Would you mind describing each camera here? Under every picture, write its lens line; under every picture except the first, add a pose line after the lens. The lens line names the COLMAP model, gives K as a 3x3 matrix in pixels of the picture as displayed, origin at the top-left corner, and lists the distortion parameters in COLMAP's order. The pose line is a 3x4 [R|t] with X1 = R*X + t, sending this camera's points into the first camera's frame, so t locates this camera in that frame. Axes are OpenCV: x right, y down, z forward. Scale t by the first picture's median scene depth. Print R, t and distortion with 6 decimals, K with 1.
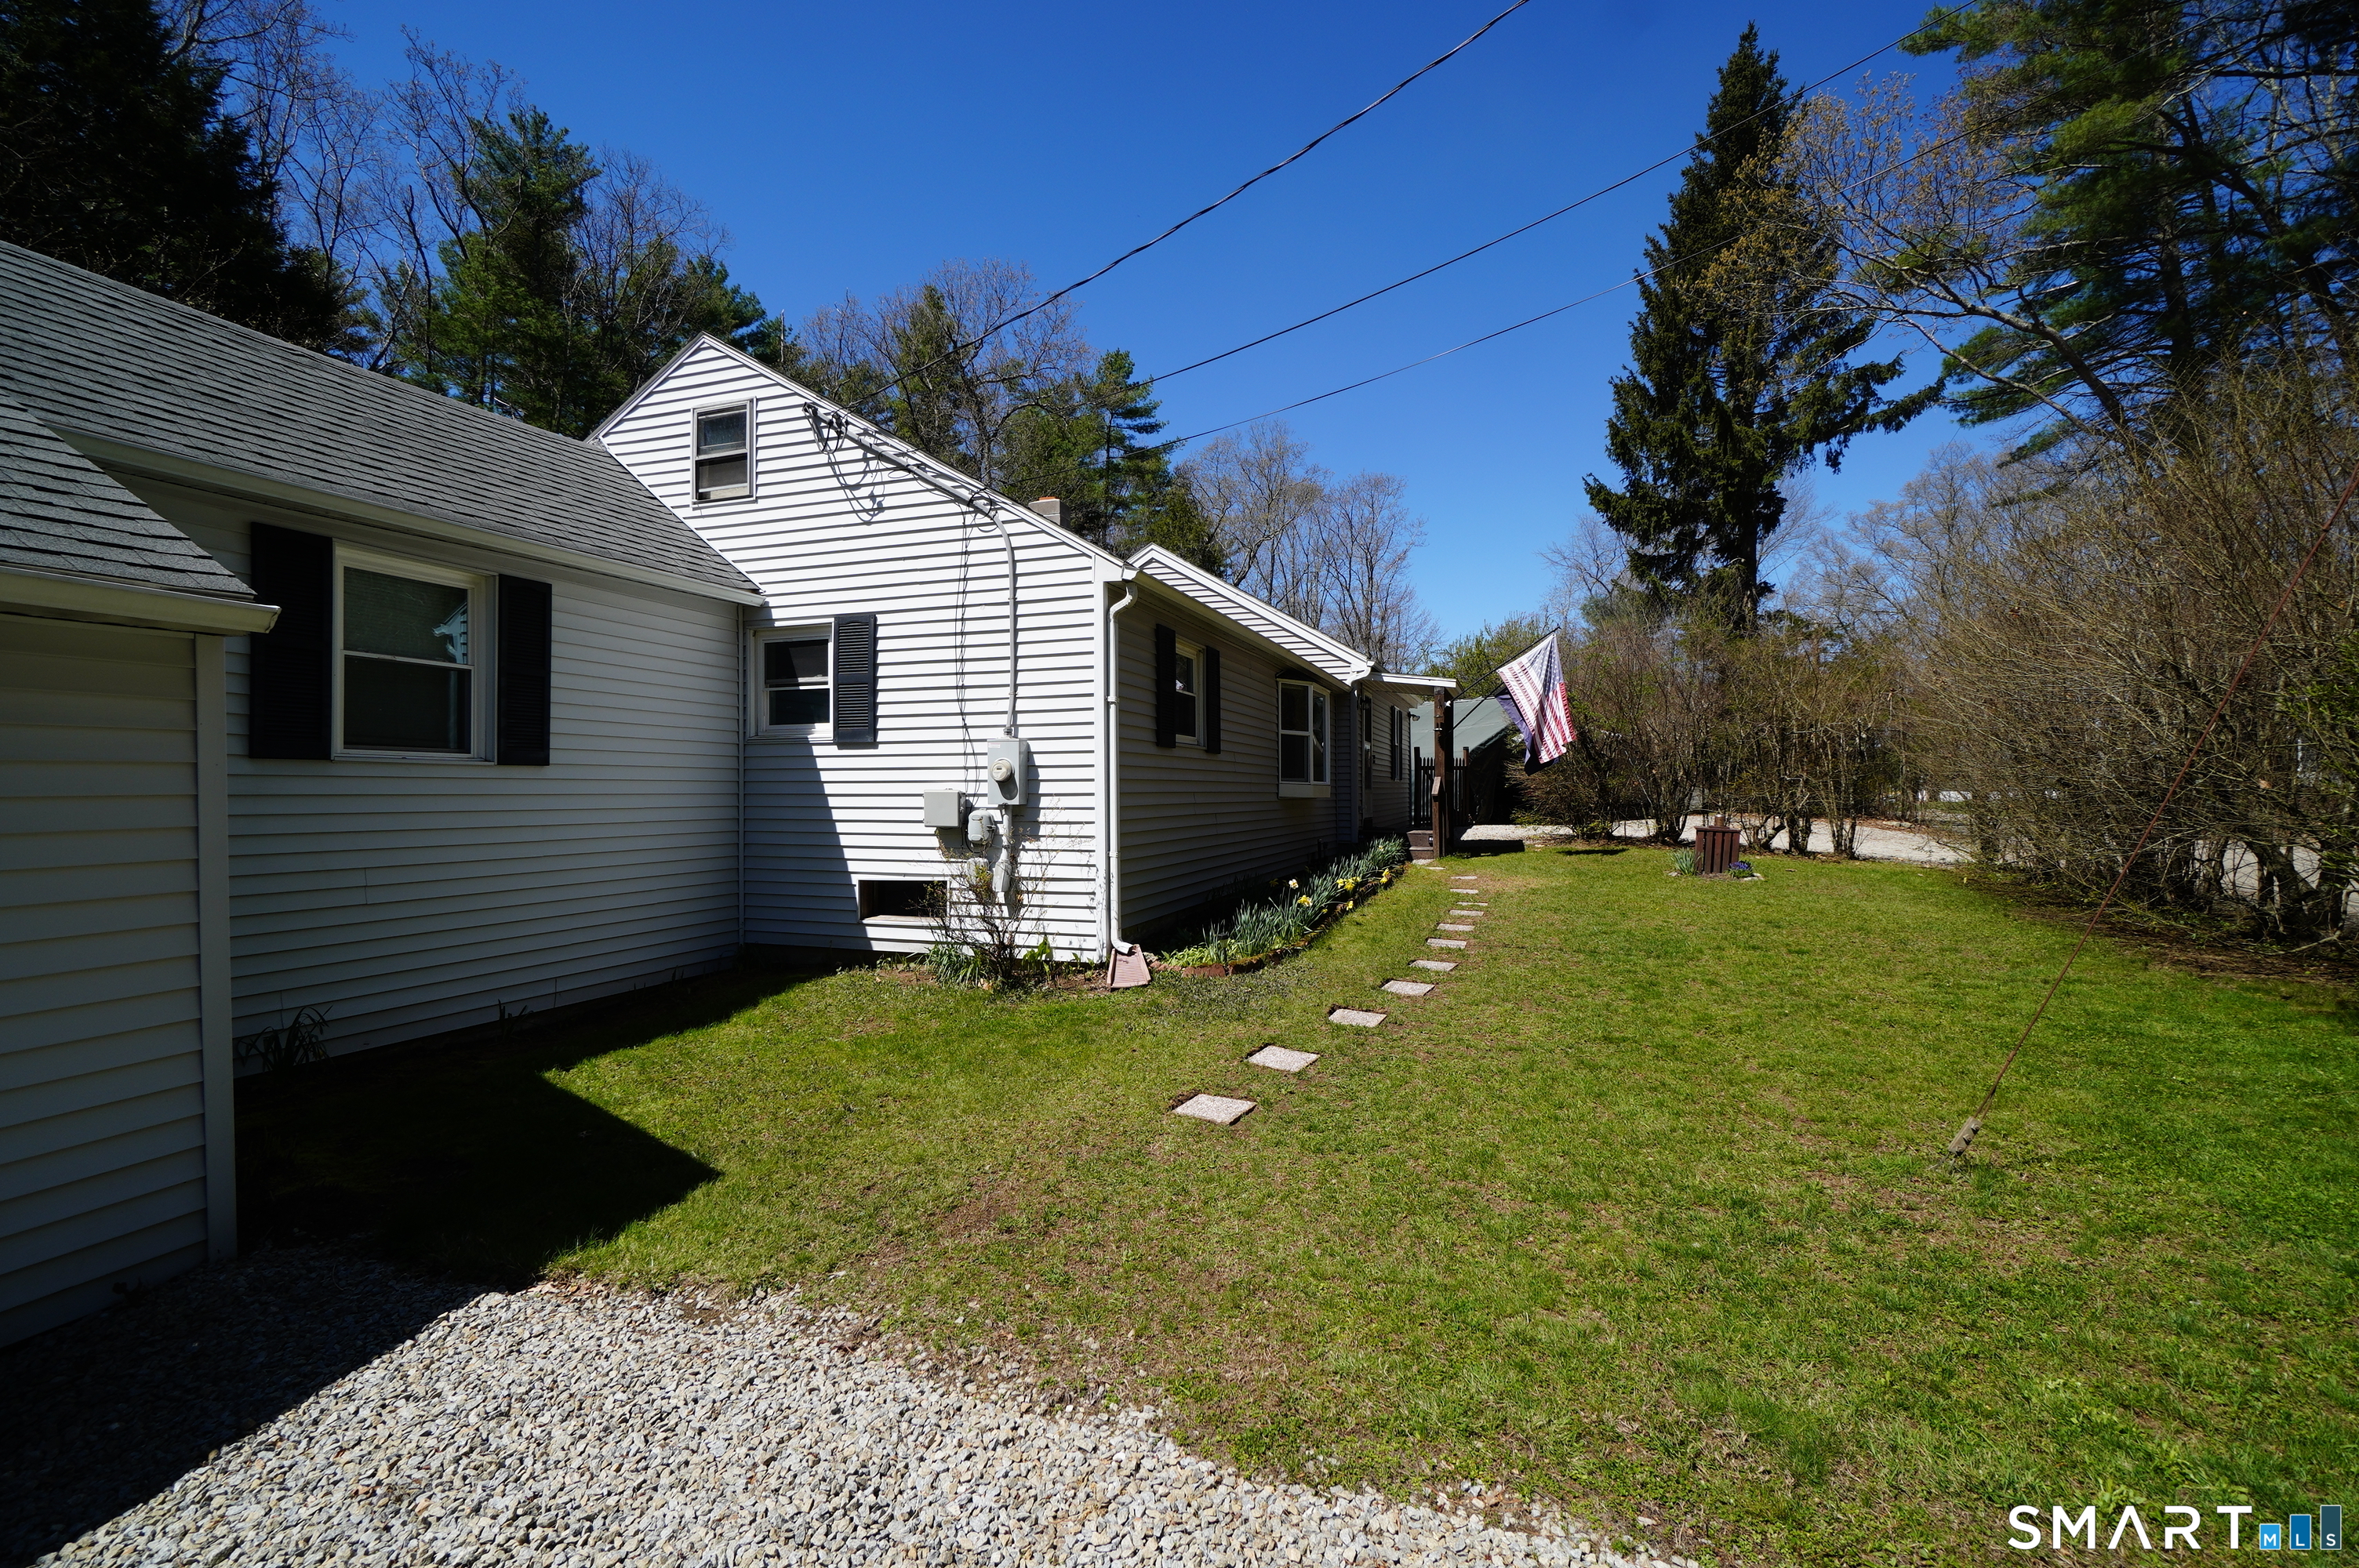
lens RADIAL K [[1022.7, 0, 1174.6], [0, 1022.7, 772.4], [0, 0, 1]] dist [-0.000105, 0.000151]
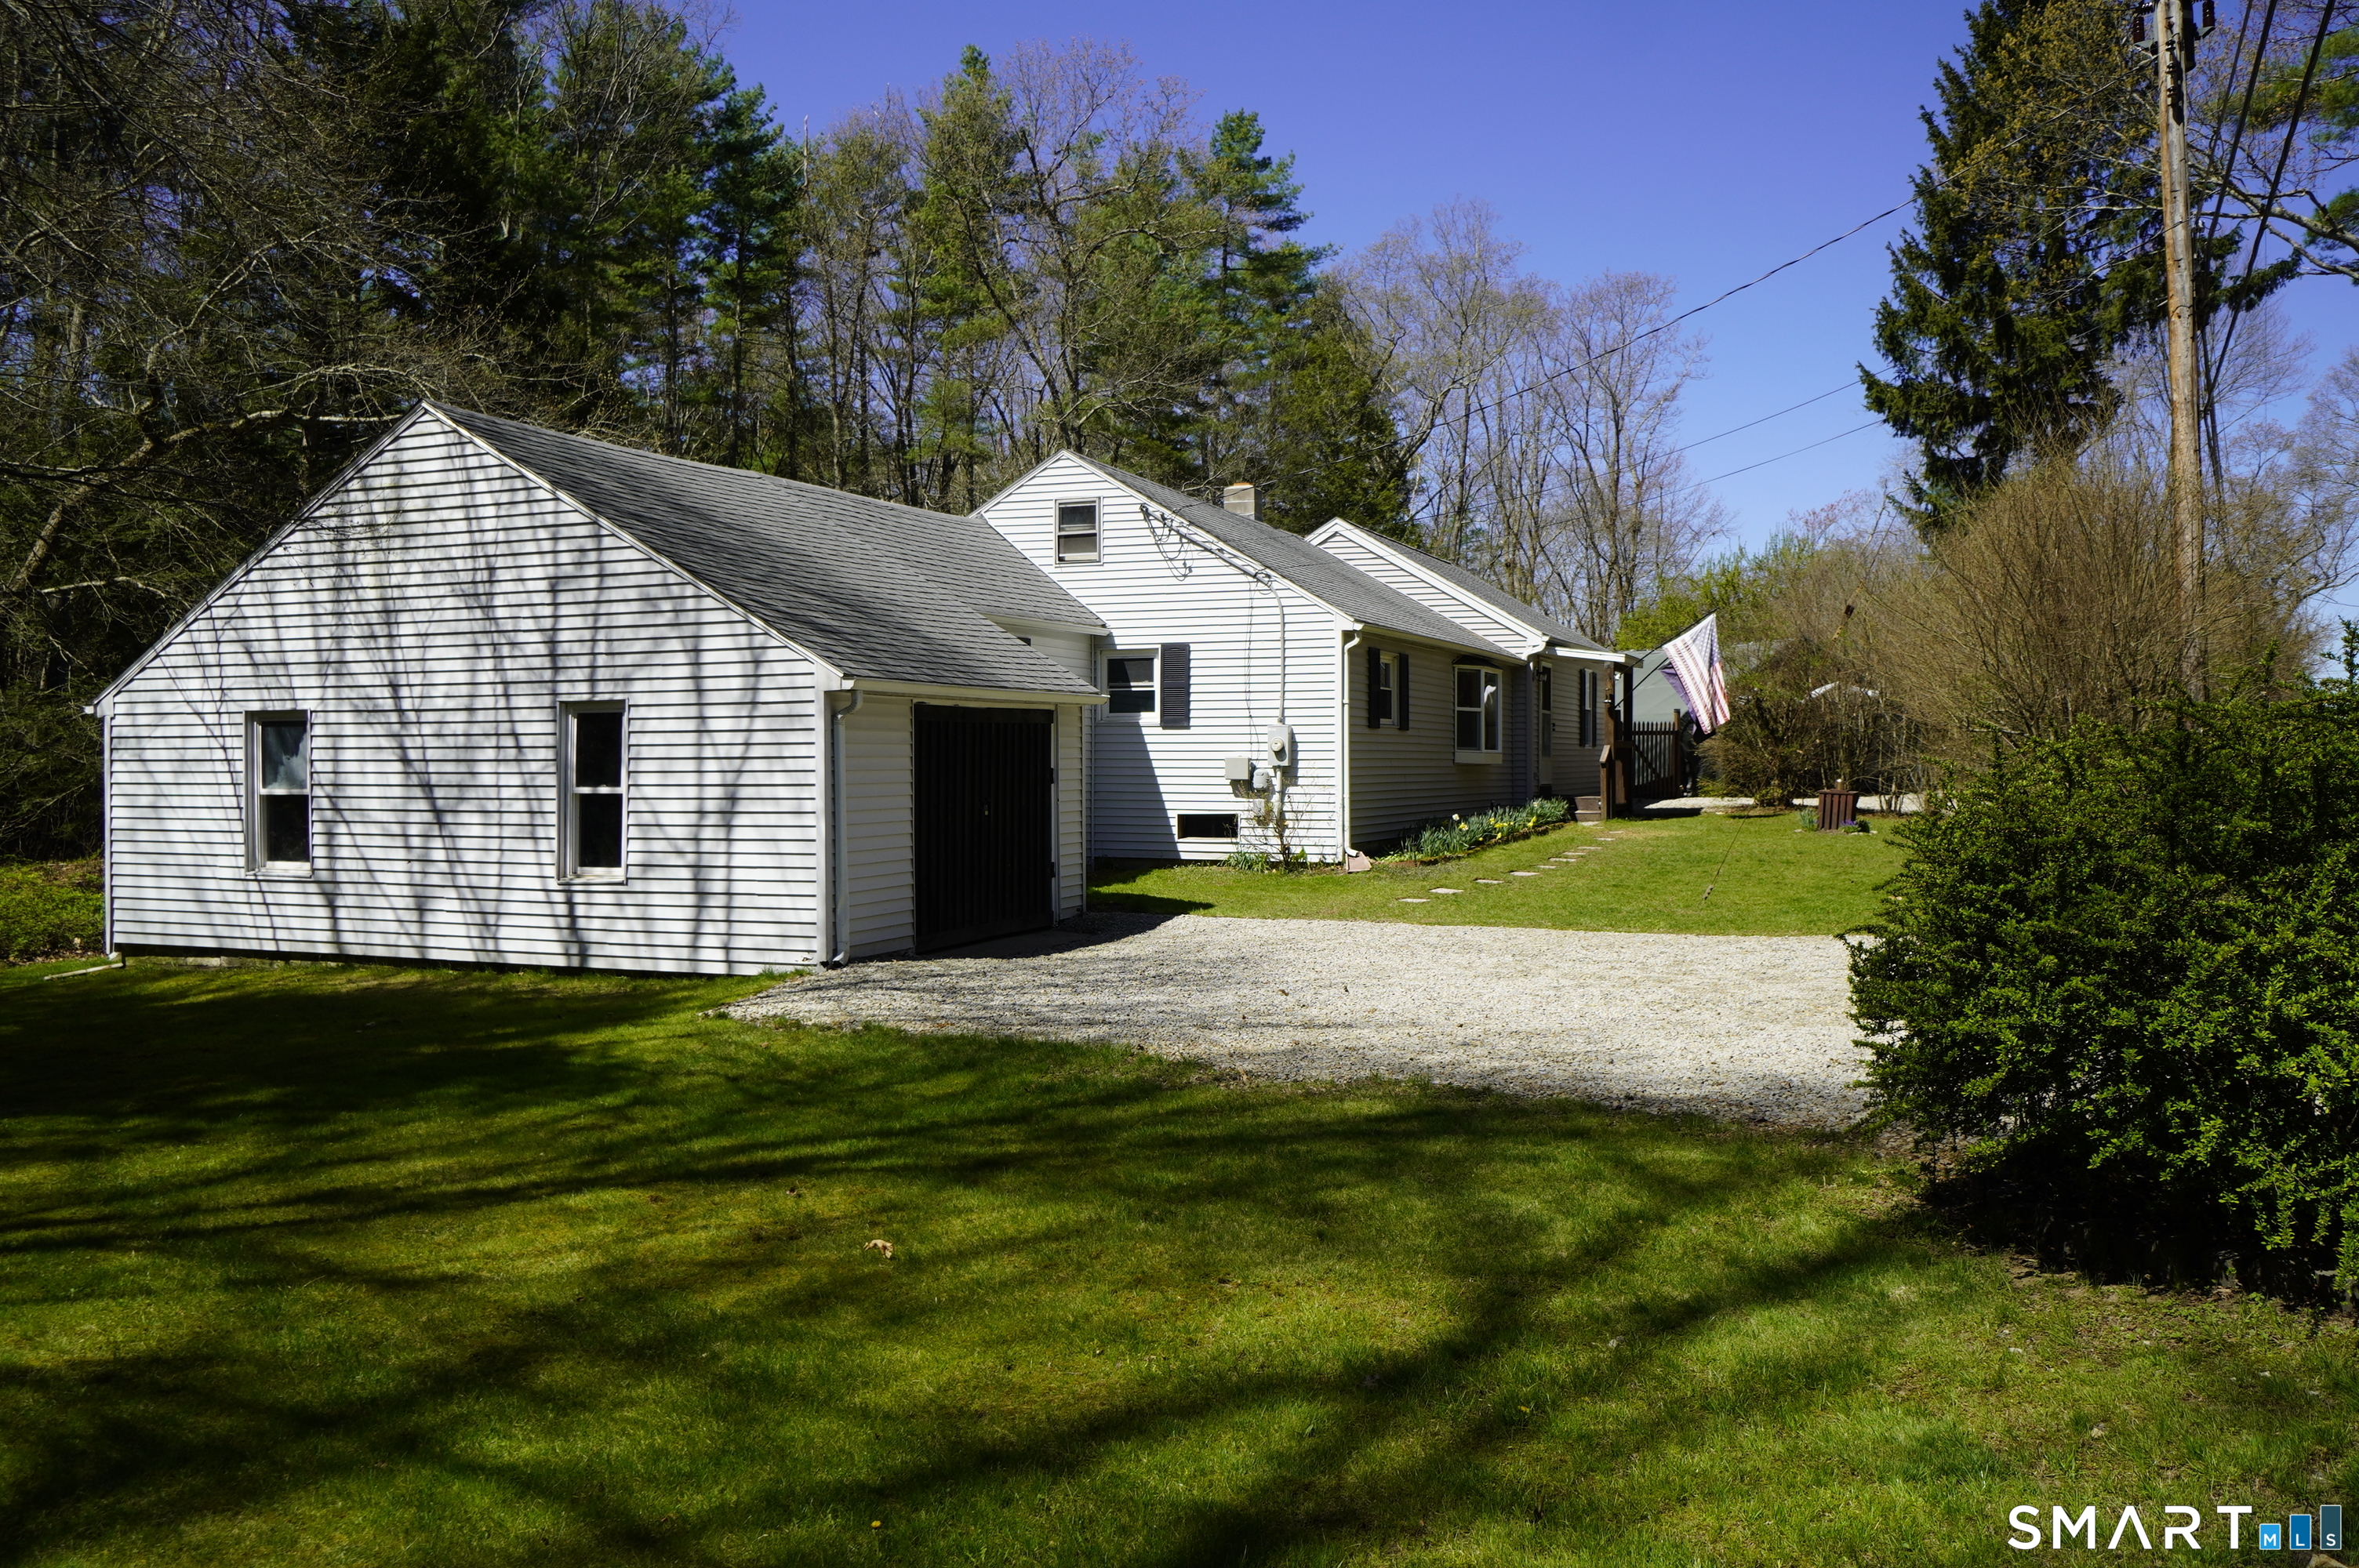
lens RADIAL K [[1848.0, 0, 1158.4], [0, 1848.0, 780.3], [0, 0, 1]] dist [-0.011602, -0.009578]
pose [[0.997348, 0.005545, -0.072562, -0.121068], [-0.003243, 0.999489, 0.031809, -0.032332], [0.072701, -0.031489, 0.996857, -1.645794]]
